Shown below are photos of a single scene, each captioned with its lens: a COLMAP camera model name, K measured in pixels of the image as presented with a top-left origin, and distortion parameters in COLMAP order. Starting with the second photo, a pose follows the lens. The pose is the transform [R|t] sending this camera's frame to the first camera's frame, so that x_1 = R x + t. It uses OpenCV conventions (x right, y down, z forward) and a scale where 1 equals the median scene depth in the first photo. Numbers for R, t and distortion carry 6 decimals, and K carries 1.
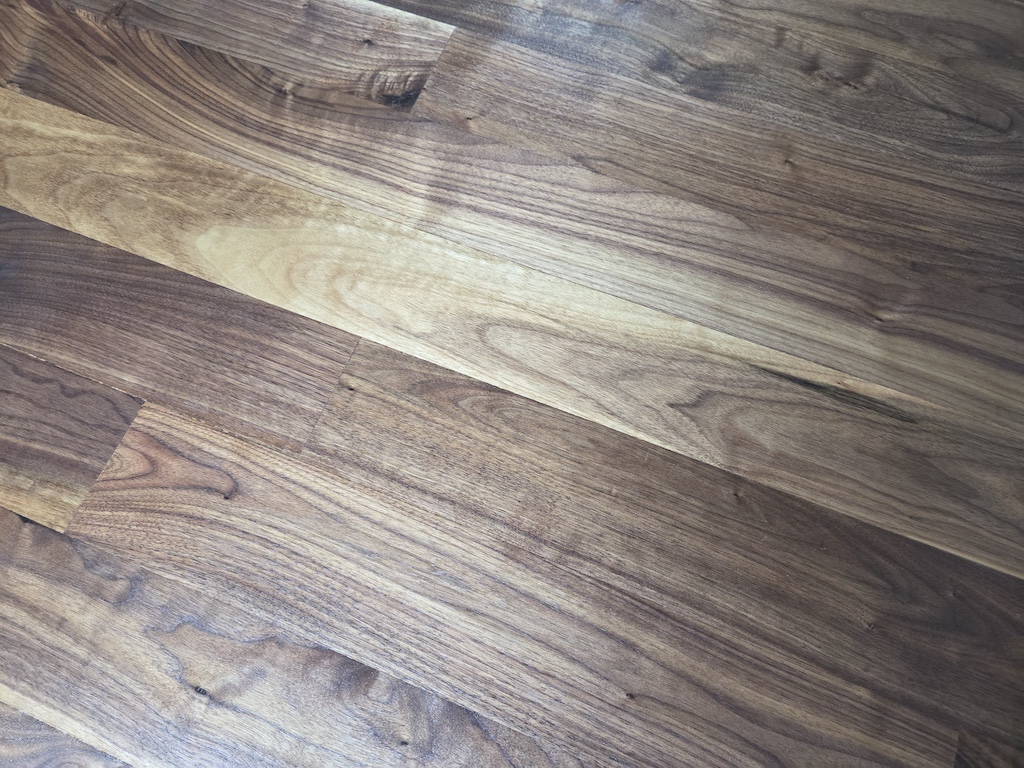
lens RADIAL K [[700.1, 0, 512.0], [0, 700.1, 384.0], [0, 0, 1]] dist [0.069058, -0.067847]
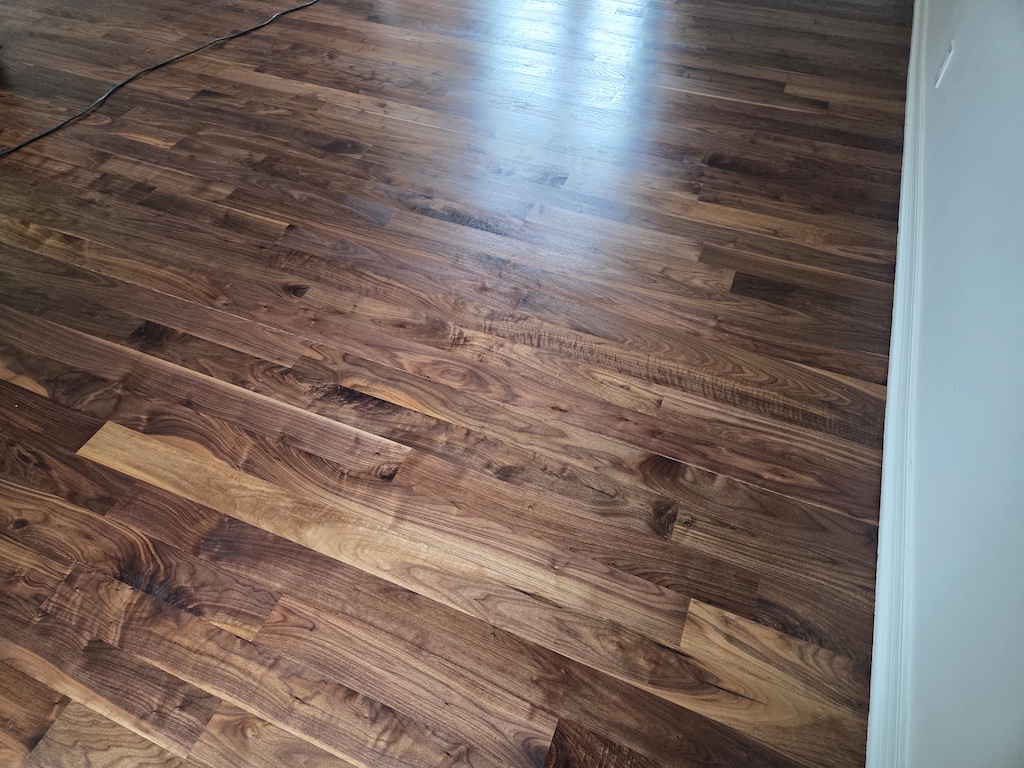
lens RADIAL K [[700.1, 0, 512.0], [0, 700.1, 384.0], [0, 0, 1]] dist [0.069058, -0.067847]
pose [[0.999667, 0.025431, -0.004354, 0.355464], [-0.025502, 0.948252, -0.316493, 0.097436], [-0.003920, 0.316499, 0.948585, -1.842364]]
